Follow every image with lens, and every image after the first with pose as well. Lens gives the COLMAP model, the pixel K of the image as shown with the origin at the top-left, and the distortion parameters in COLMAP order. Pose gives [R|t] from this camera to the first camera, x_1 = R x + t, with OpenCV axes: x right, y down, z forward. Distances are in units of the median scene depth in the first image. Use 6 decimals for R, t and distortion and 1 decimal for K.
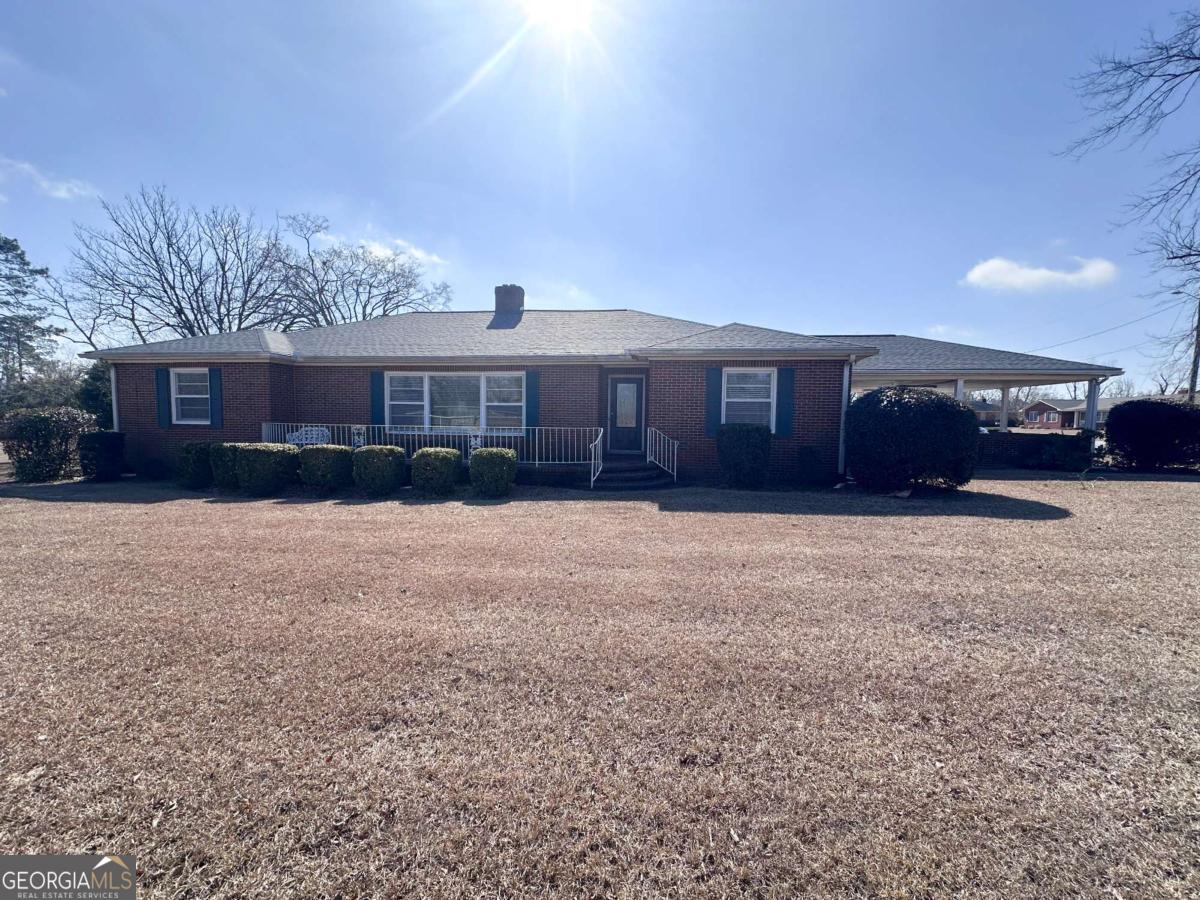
lens RADIAL K [[472.6, 0, 598.3], [0, 472.6, 453.6], [0, 0, 1]] dist [0.000150, -0.000051]
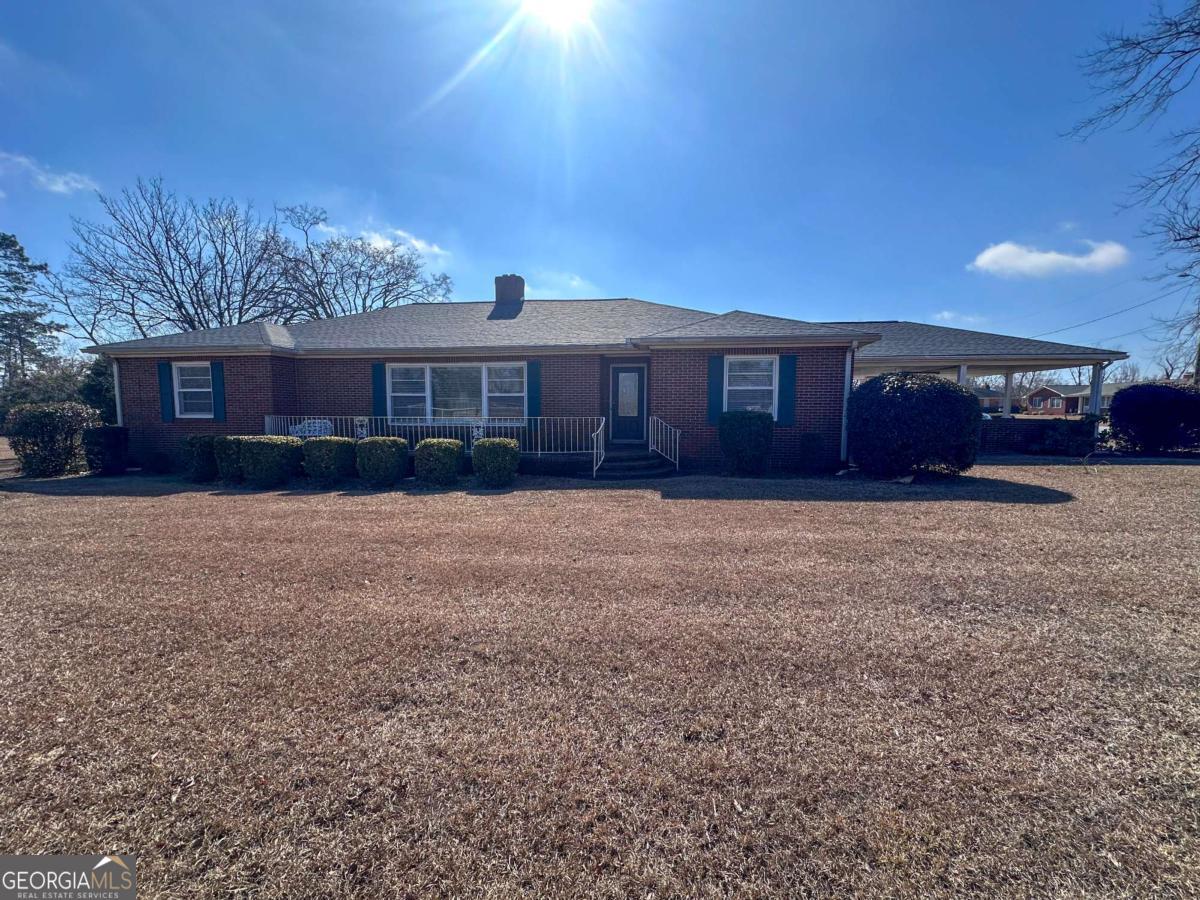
lens RADIAL K [[472.6, 0, 598.4], [0, 472.6, 453.7], [0, 0, 1]] dist [0.000150, -0.000051]
pose [[0.999942, -0.009925, -0.004136, -0.001322], [0.010000, 0.999777, 0.018624, 0.011843], [0.003951, -0.018664, 0.999818, -0.005861]]
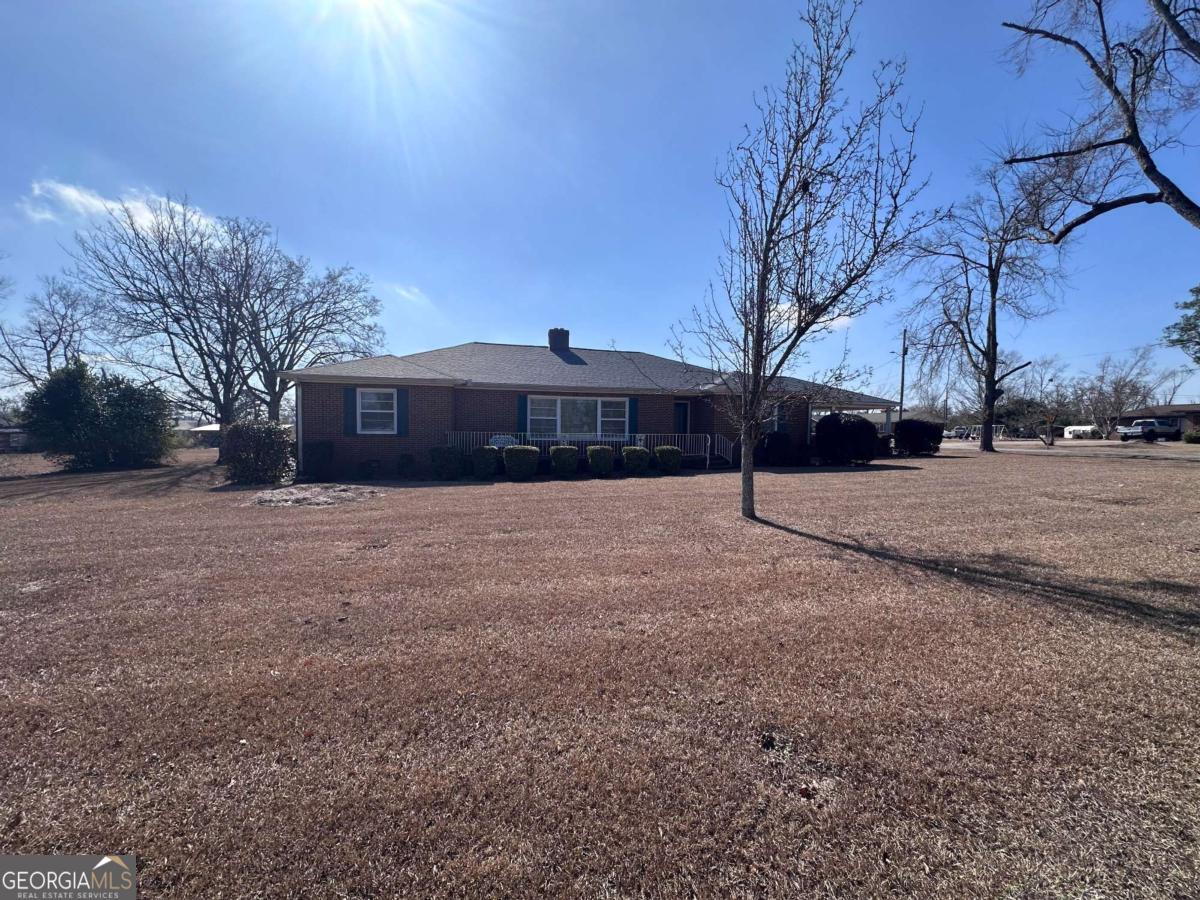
lens RADIAL K [[472.6, 0, 603.8], [0, 472.6, 446.2], [0, 0, 1]] dist [0.000150, -0.000051]
pose [[0.934835, -0.012855, 0.354849, -2.632214], [0.025754, 0.999167, -0.031652, 0.094874], [-0.354146, 0.038728, 0.934388, -1.335148]]
